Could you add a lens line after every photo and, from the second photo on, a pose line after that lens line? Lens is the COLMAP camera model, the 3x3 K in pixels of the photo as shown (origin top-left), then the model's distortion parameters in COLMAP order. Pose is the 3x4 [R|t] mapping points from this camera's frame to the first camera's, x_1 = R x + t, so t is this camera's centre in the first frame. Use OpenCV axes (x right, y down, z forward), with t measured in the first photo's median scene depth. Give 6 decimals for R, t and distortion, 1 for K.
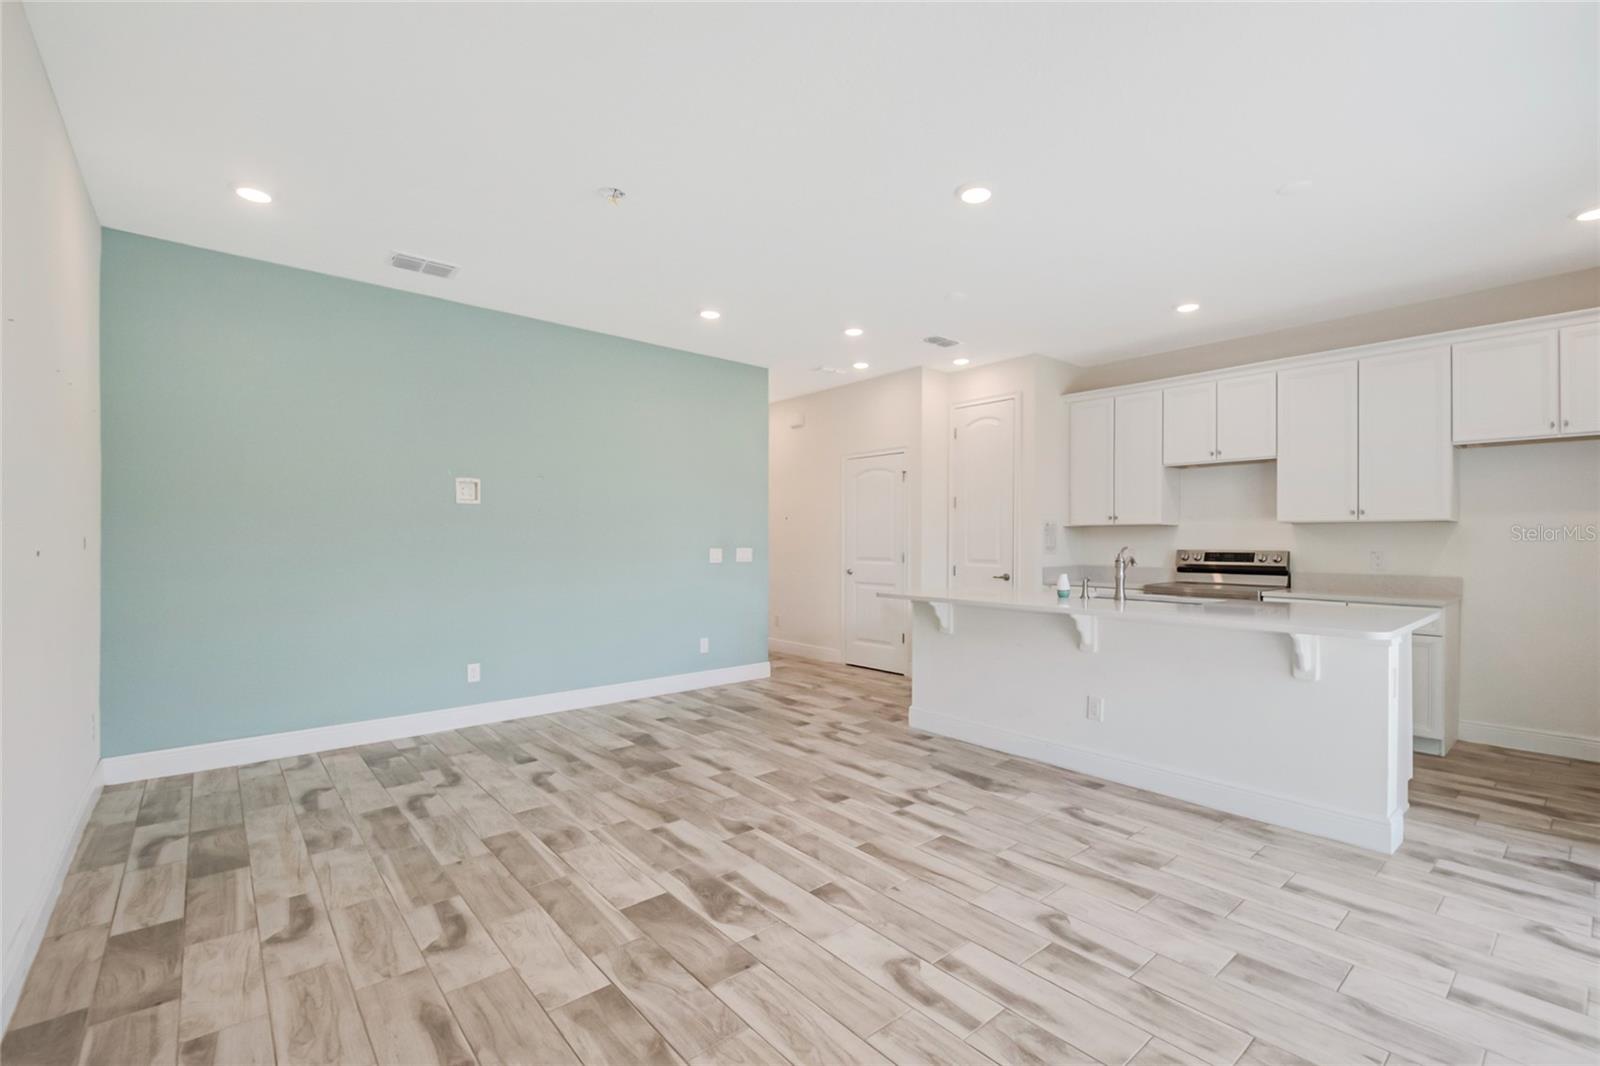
lens RADIAL K [[694.4, 0, 802.7], [0, 694.4, 541.9], [0, 0, 1]] dist [0.027654, -0.020943]
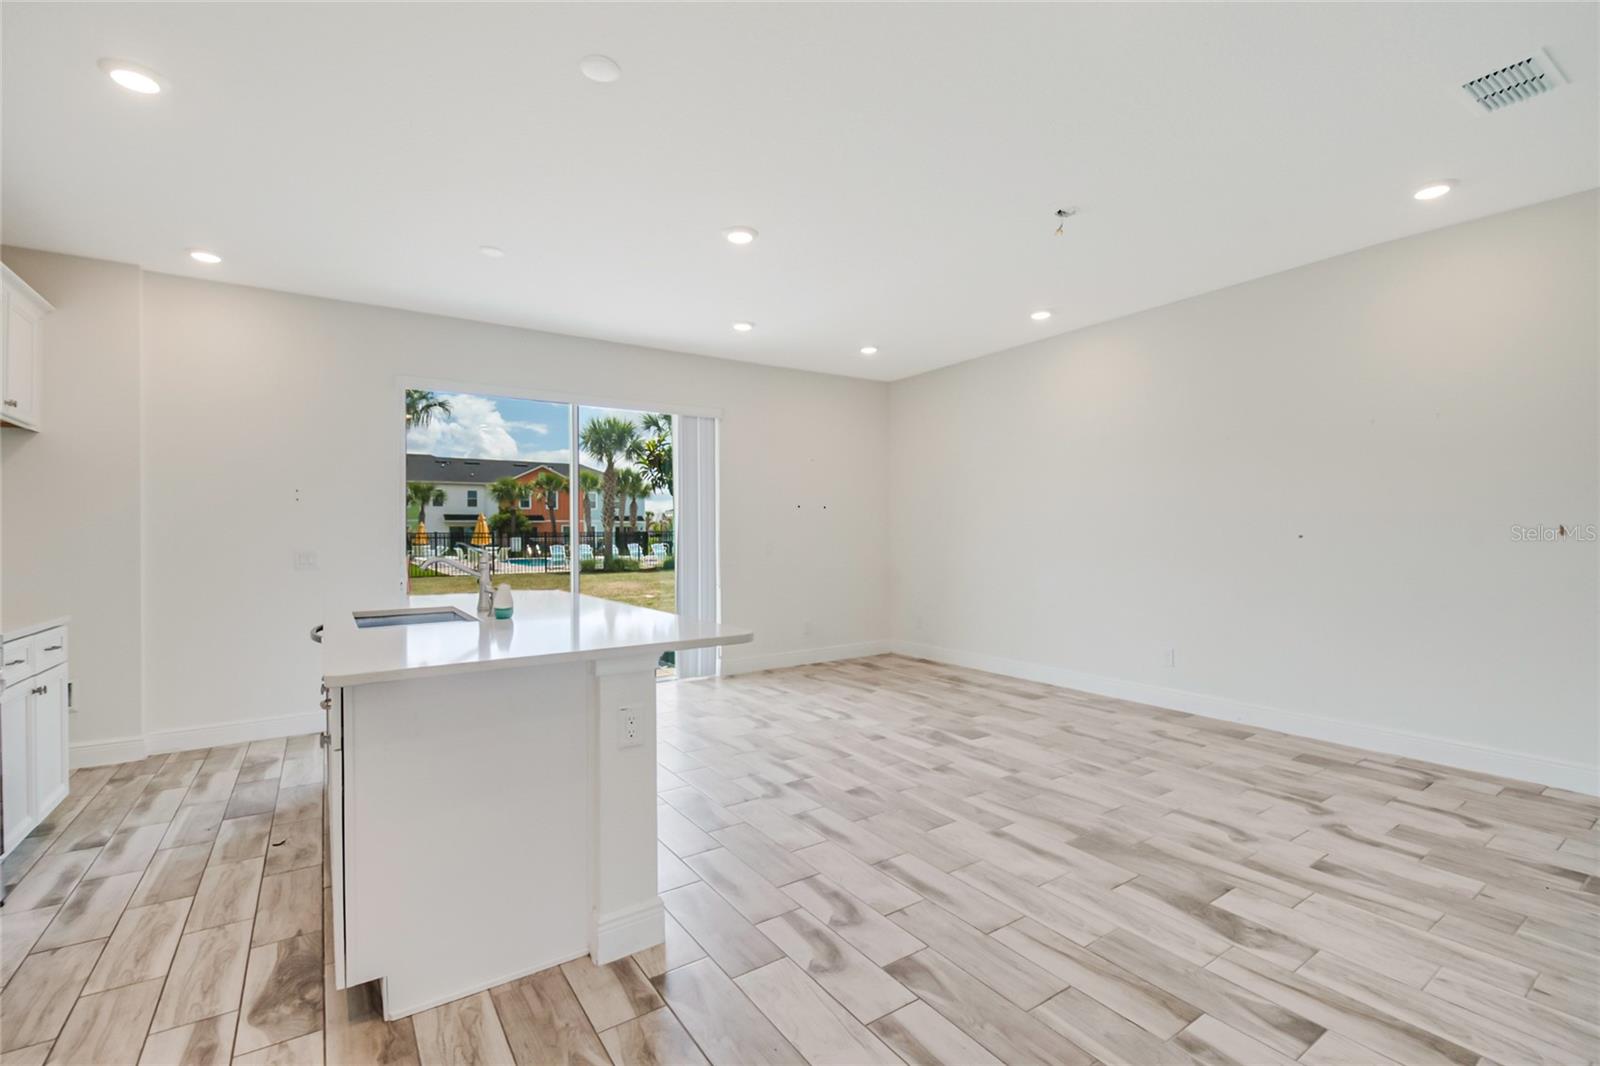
lens RADIAL K [[699.9, 0, 824.5], [0, 699.9, 528.8], [0, 0, 1]] dist [0.015009, -0.011387]
pose [[-0.996659, 0.010295, 0.081018, 0.010165], [0.010067, 0.999944, -0.003221, -0.001636], [-0.081047, -0.002395, -0.996707, 1.520893]]
